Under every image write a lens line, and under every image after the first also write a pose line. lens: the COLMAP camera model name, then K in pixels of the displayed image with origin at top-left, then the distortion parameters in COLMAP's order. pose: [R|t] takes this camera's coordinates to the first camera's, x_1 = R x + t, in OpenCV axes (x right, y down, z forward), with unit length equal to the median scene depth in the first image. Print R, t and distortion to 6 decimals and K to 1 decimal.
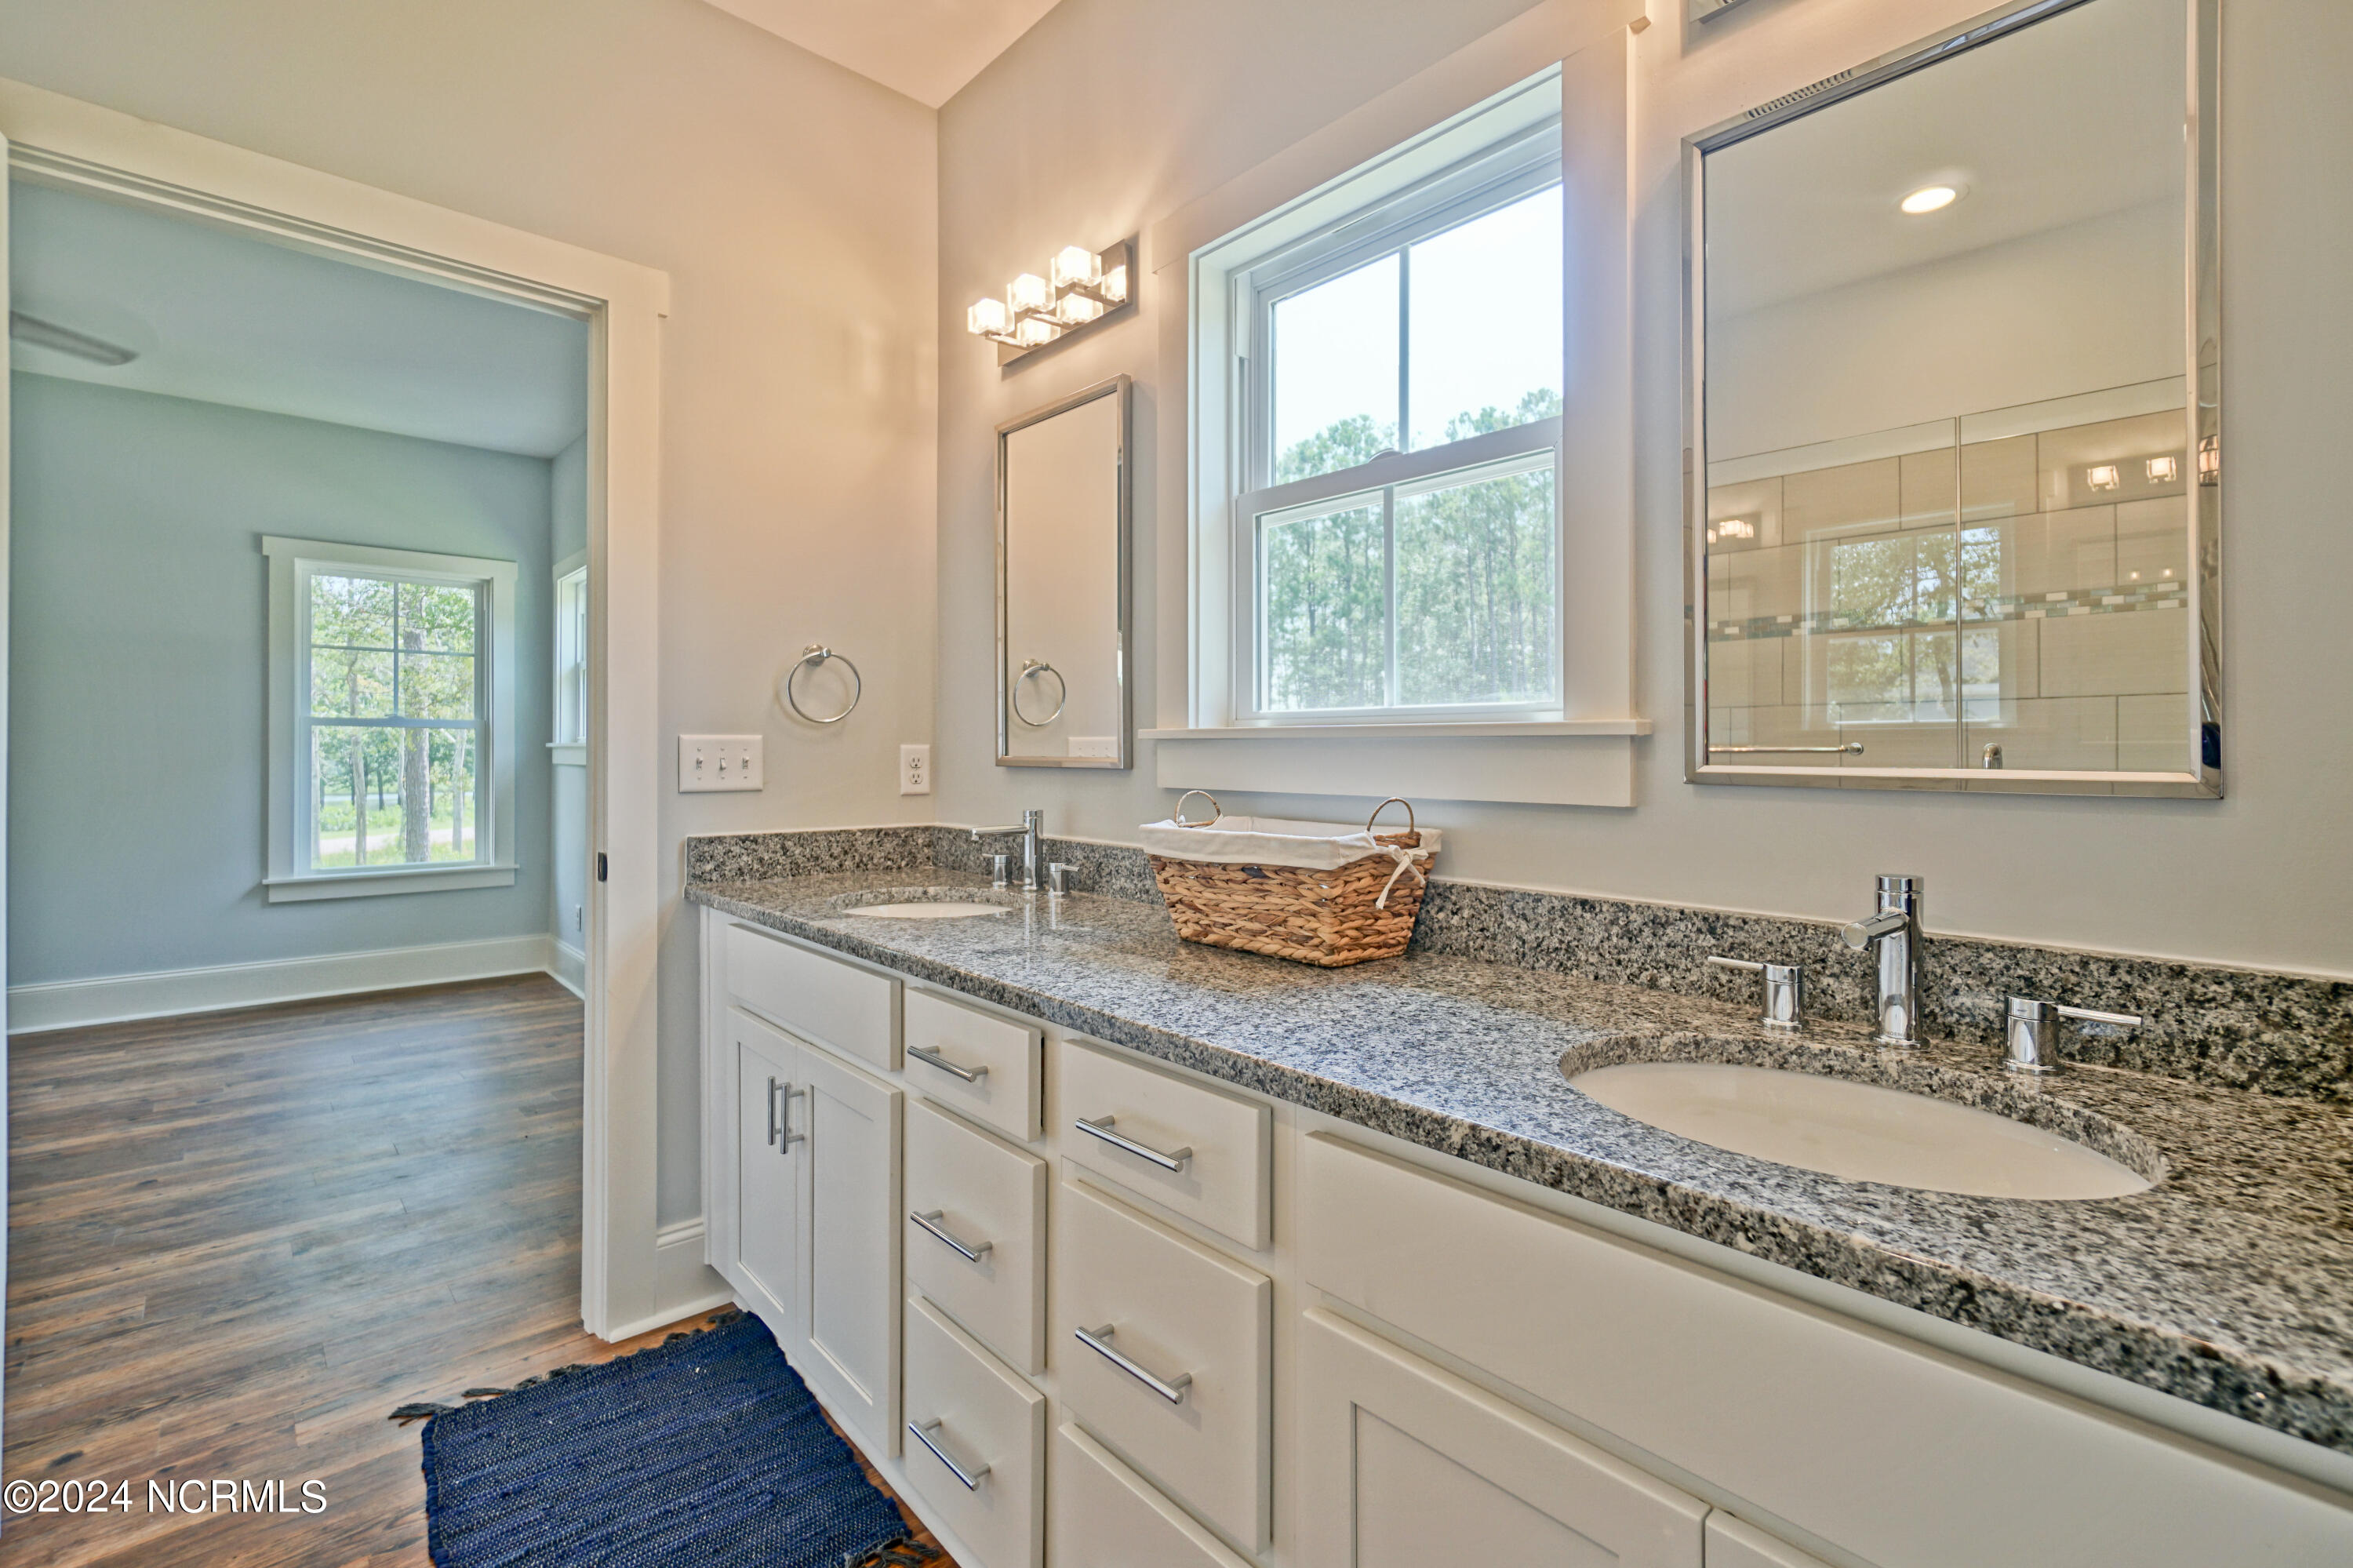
lens RADIAL K [[1037.5, 0, 1216.5], [0, 1037.5, 752.7], [0, 0, 1]] dist [-0.001645, 0.003529]
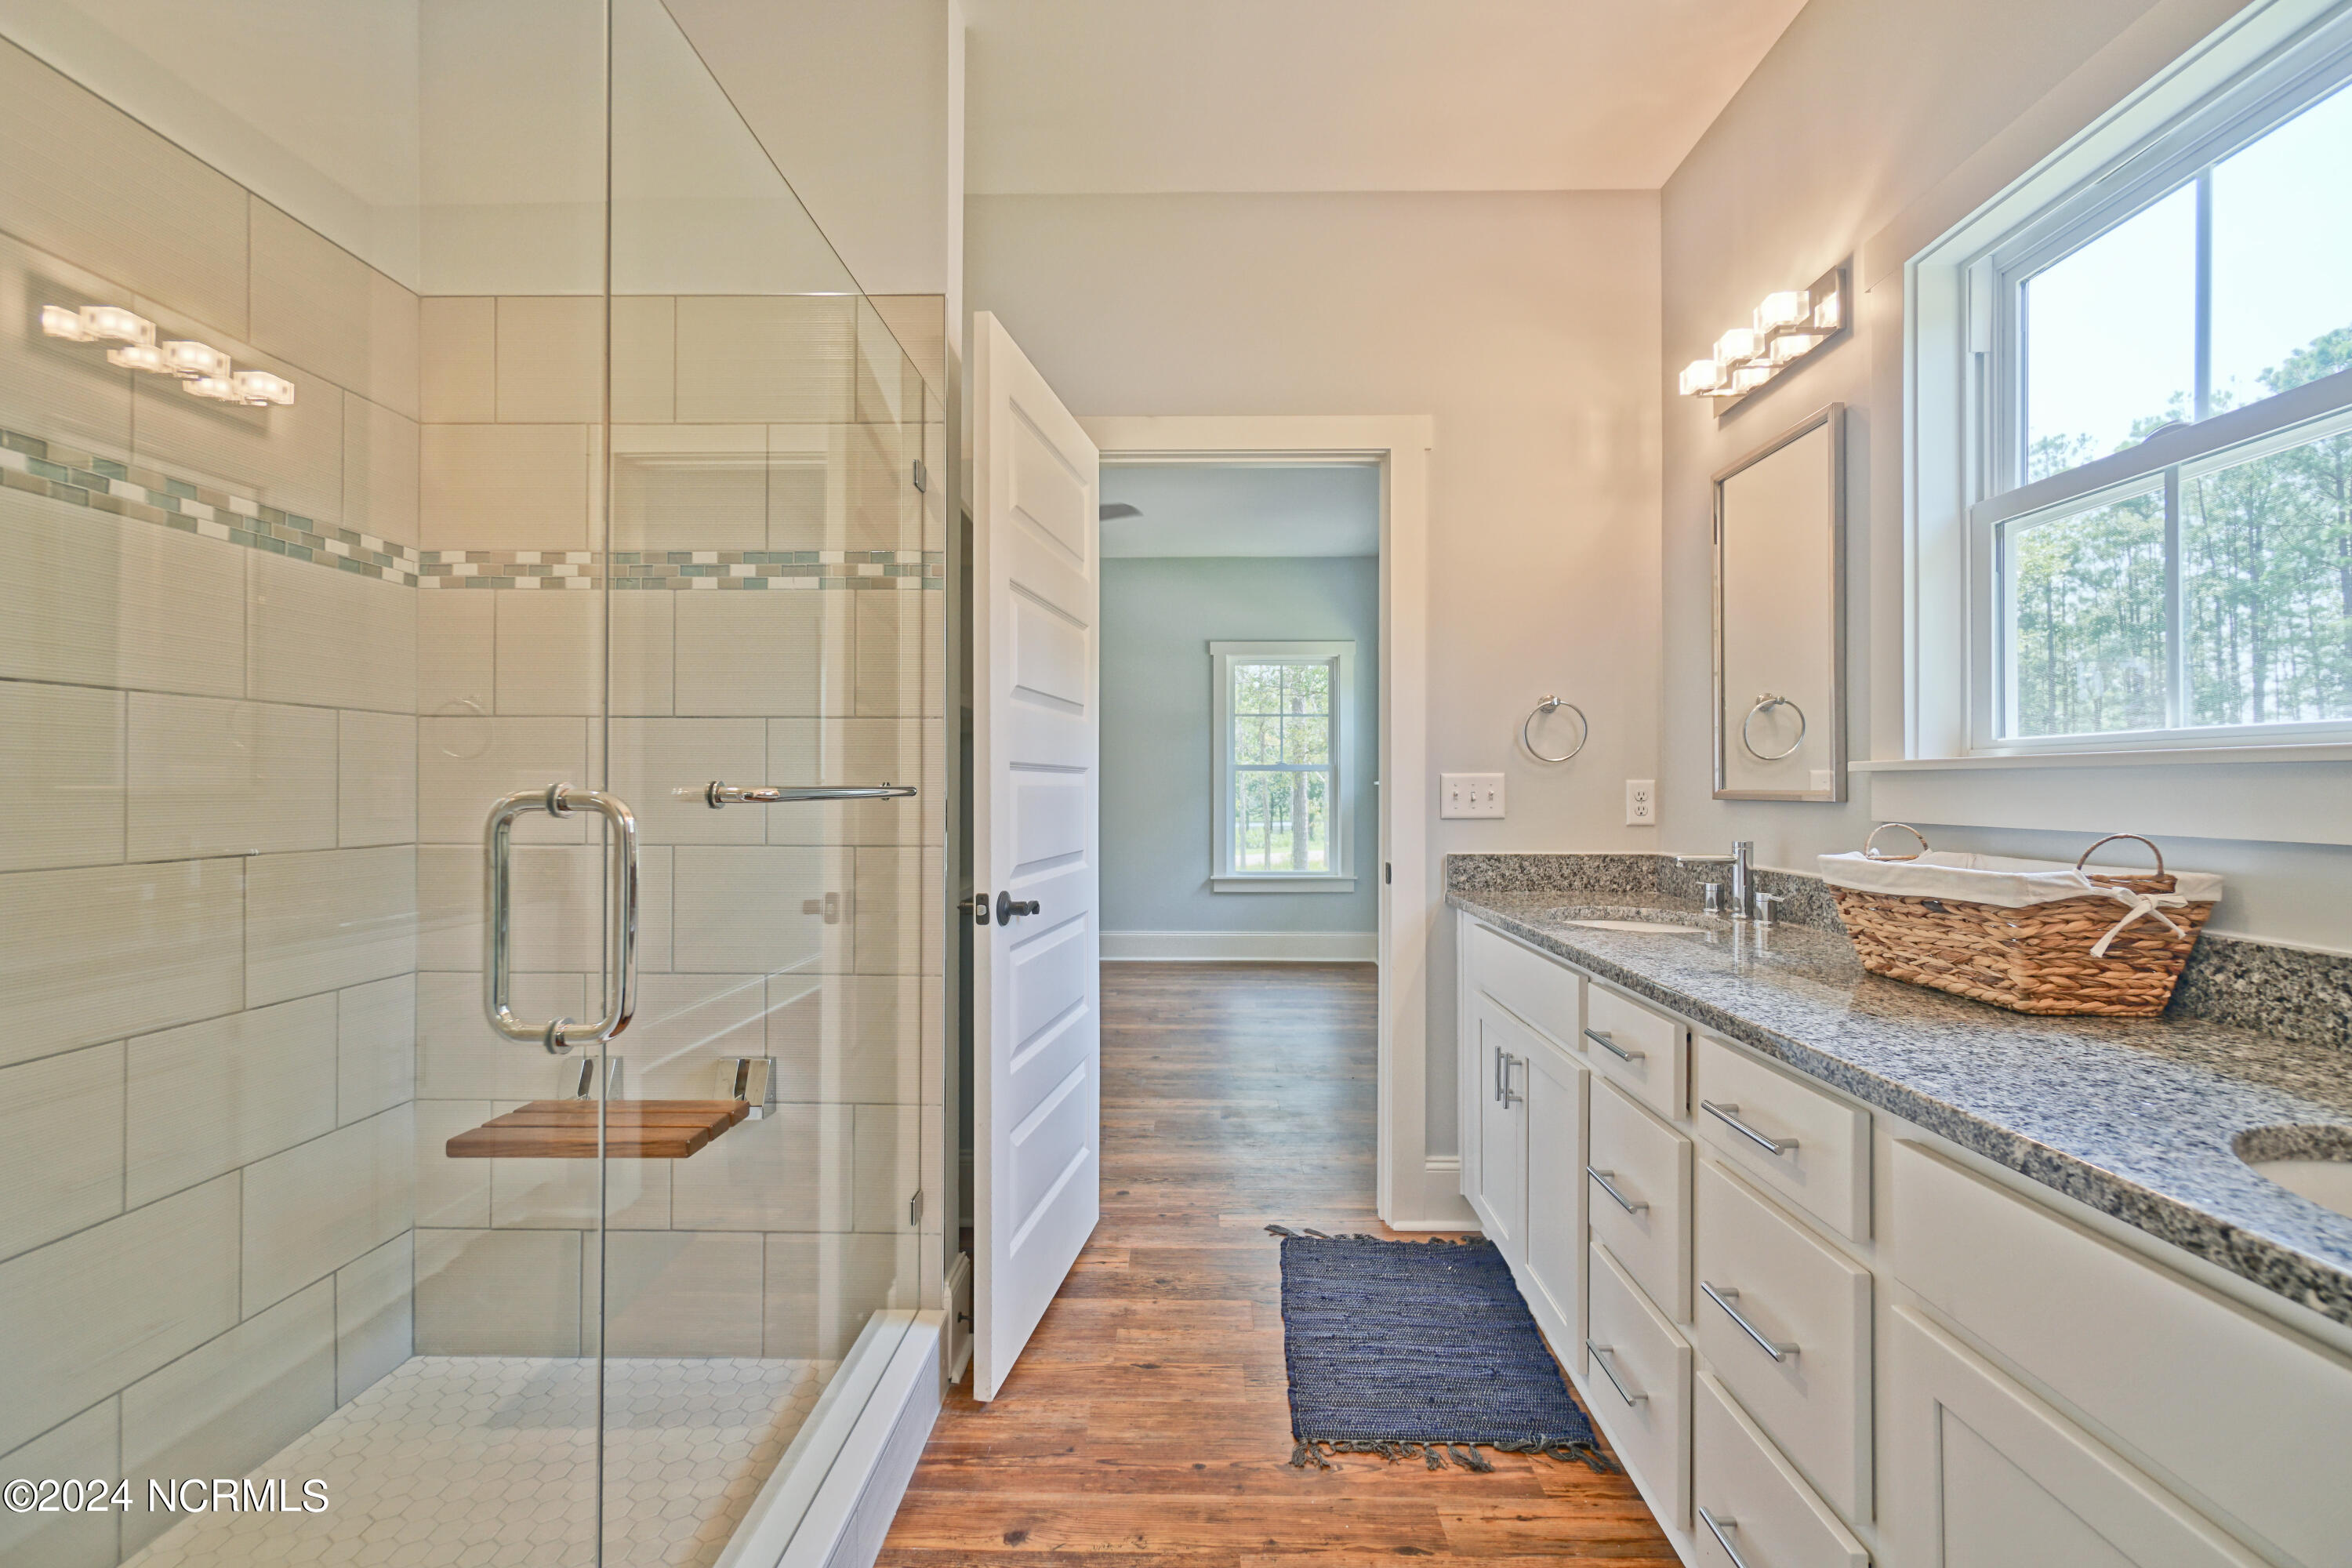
lens RADIAL K [[1037.0, 0, 1180.7], [0, 1037.0, 787.0], [0, 0, 1]] dist [-0.001645, 0.003529]
pose [[0.711168, -0.004573, -0.703007, 0.164800], [0.002526, 0.999989, -0.003950, 0.003549], [0.703017, 0.001033, 0.711172, -0.144619]]
